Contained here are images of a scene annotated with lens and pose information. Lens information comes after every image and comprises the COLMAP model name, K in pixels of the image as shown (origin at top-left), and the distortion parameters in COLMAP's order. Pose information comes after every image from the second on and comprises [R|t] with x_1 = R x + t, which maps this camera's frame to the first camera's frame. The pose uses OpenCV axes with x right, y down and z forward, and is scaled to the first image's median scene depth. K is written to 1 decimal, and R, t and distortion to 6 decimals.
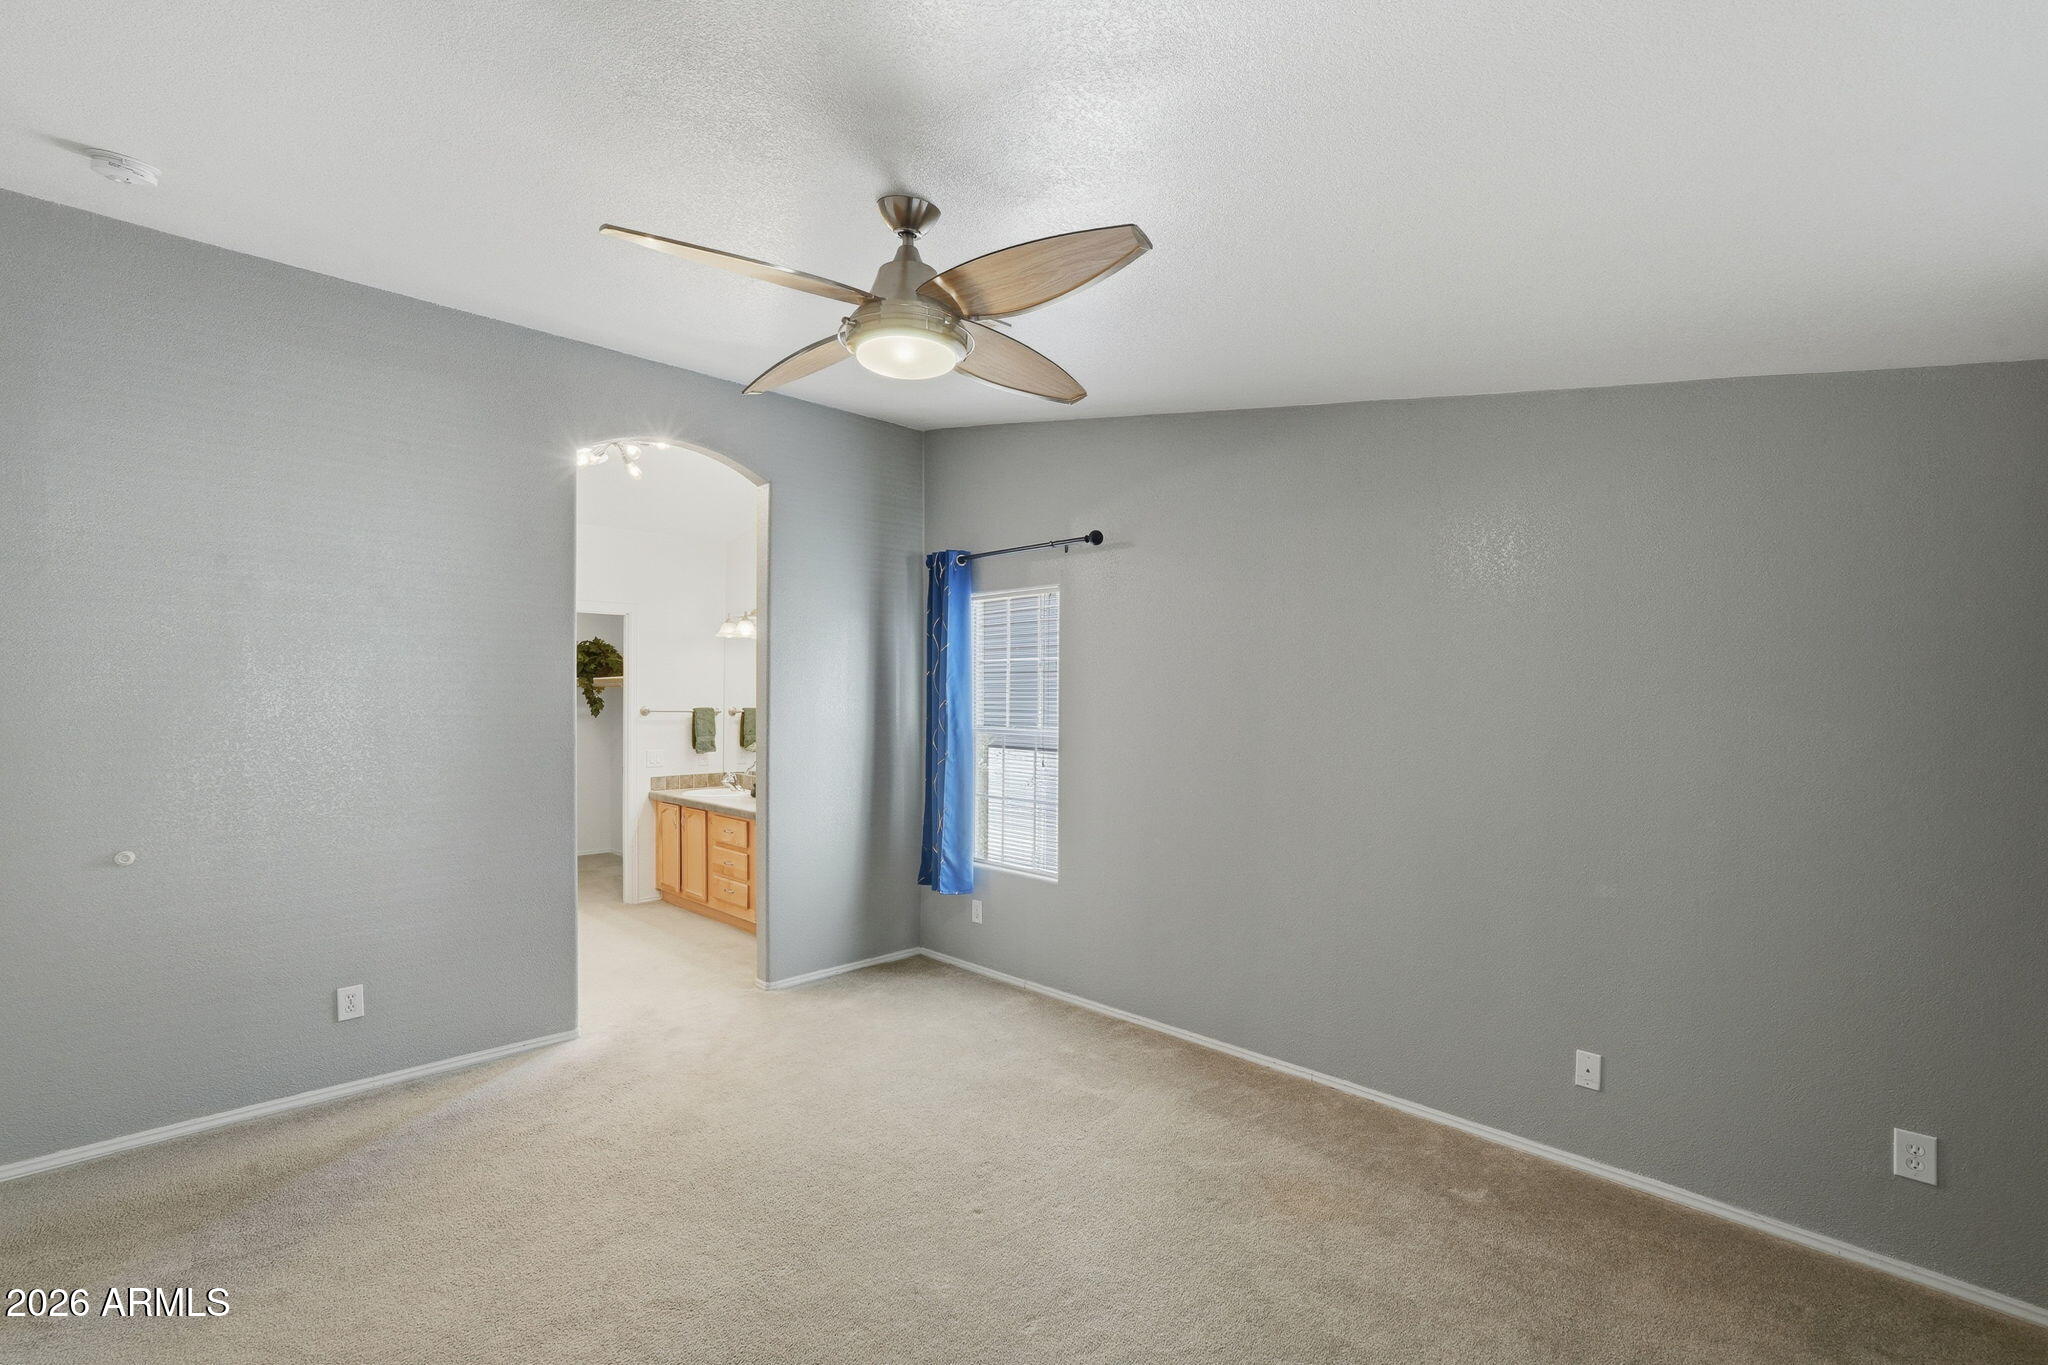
lens RADIAL K [[906.1, 0, 1022.3], [0, 906.1, 690.4], [0, 0, 1]] dist [-0.003114, 0.000607]
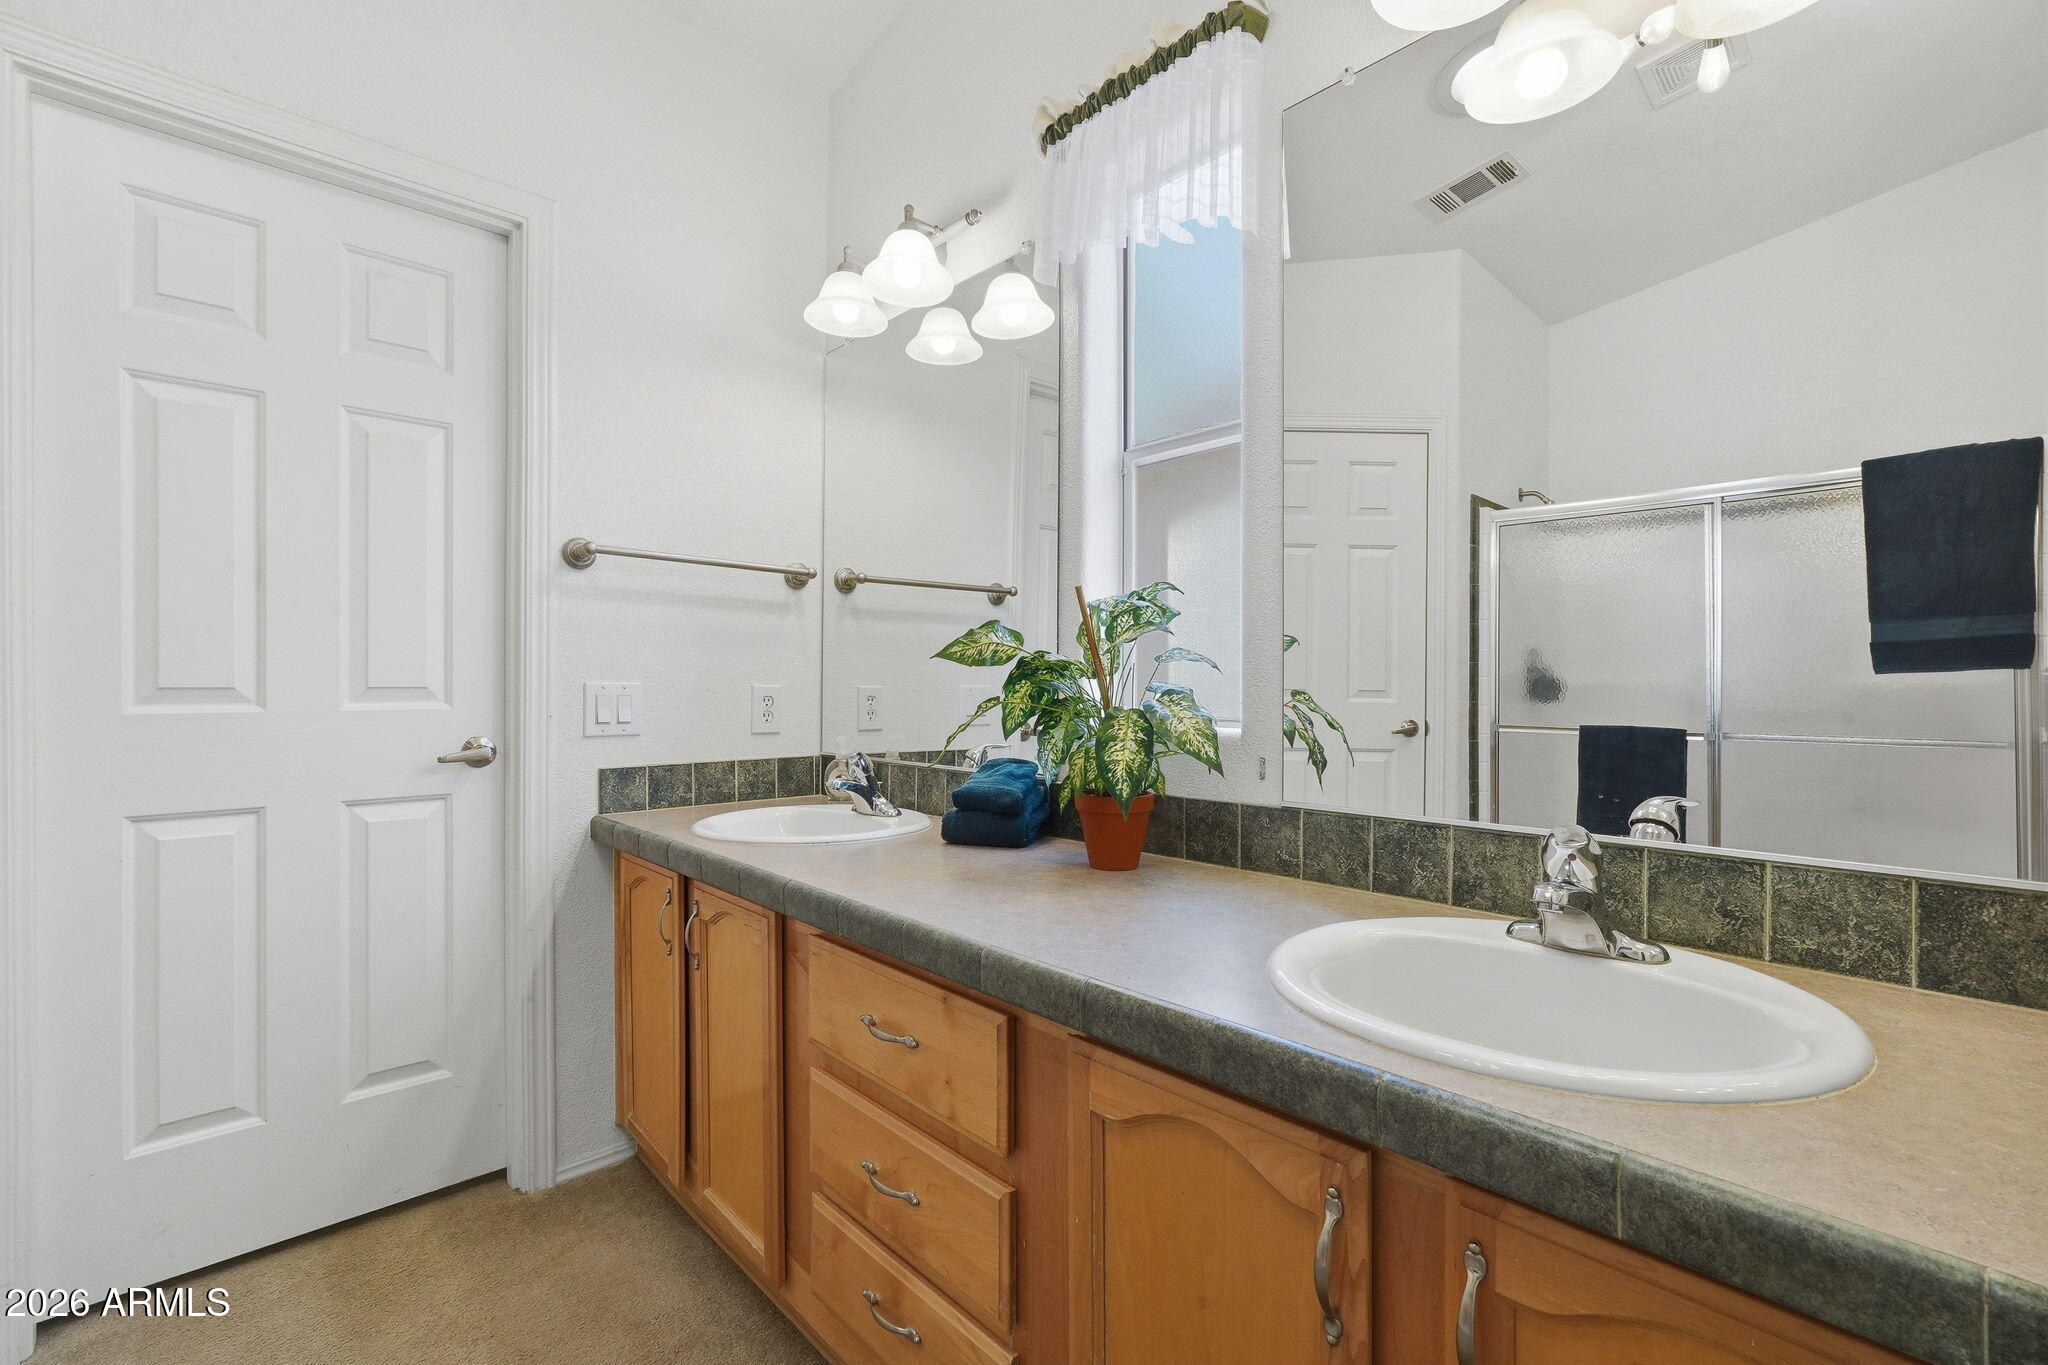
lens RADIAL K [[906.1, 0, 1022.3], [0, 906.1, 690.4], [0, 0, 1]] dist [-0.003114, 0.000607]
pose [[0.998623, -0.001771, -0.052436, -0.251962], [0.002483, 0.999906, 0.013508, 0.065789], [0.052407, -0.013620, 0.998533, 0.705495]]
